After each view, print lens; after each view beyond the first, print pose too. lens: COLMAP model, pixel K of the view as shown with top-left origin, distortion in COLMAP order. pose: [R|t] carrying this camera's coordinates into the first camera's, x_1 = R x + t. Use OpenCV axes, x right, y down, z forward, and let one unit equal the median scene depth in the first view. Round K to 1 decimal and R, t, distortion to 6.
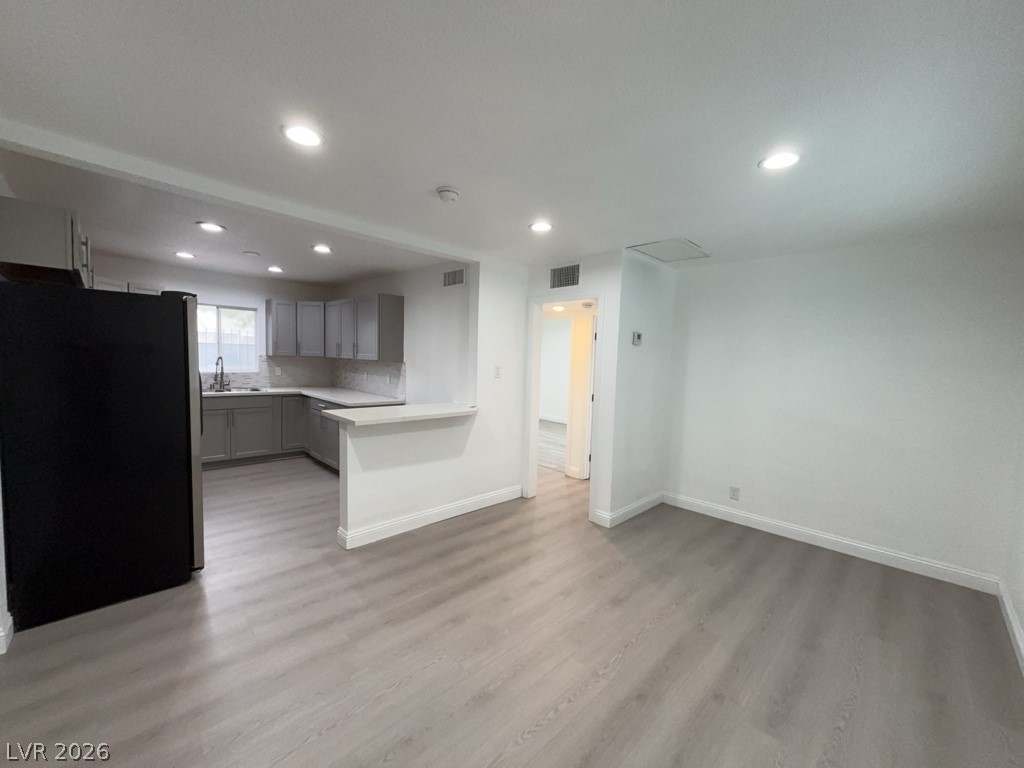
lens RADIAL K [[412.1, 0, 507.8], [0, 412.1, 386.2], [0, 0, 1]] dist [0.008143, -0.000189]
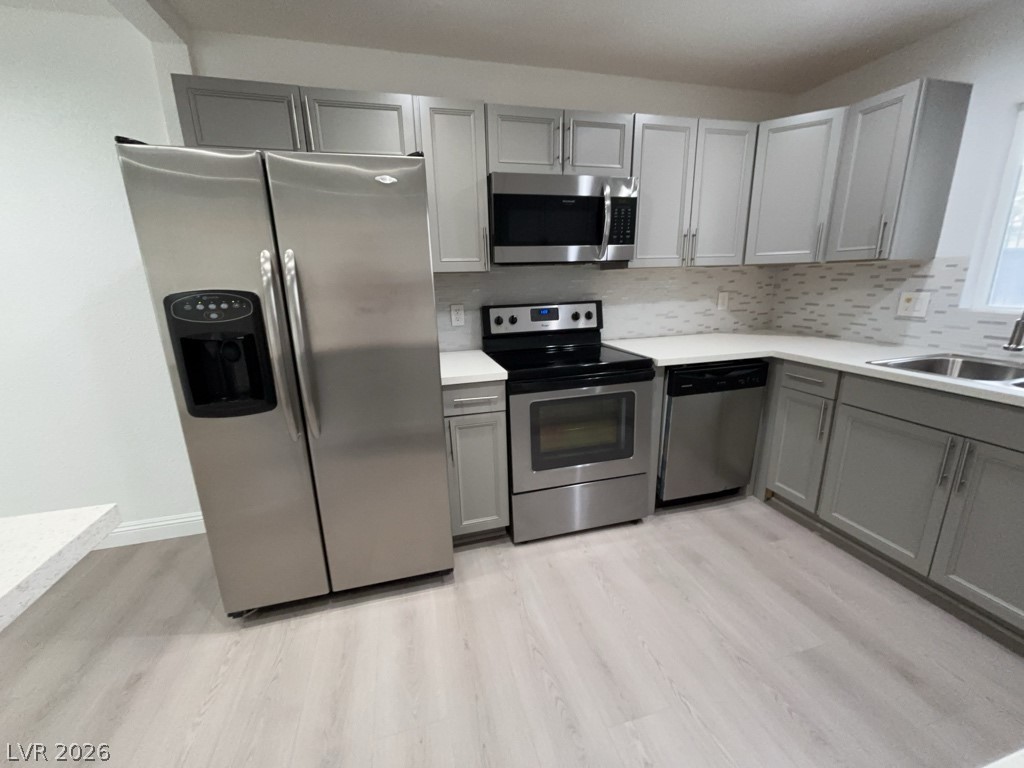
lens RADIAL K [[412.1, 0, 507.8], [0, 412.1, 386.2], [0, 0, 1]] dist [0.008143, -0.000189]
pose [[-0.489362, 0.197315, -0.849466, -0.224013], [-0.054799, 0.965185, 0.255763, -0.039336], [0.870357, 0.171711, -0.461512, 0.765904]]
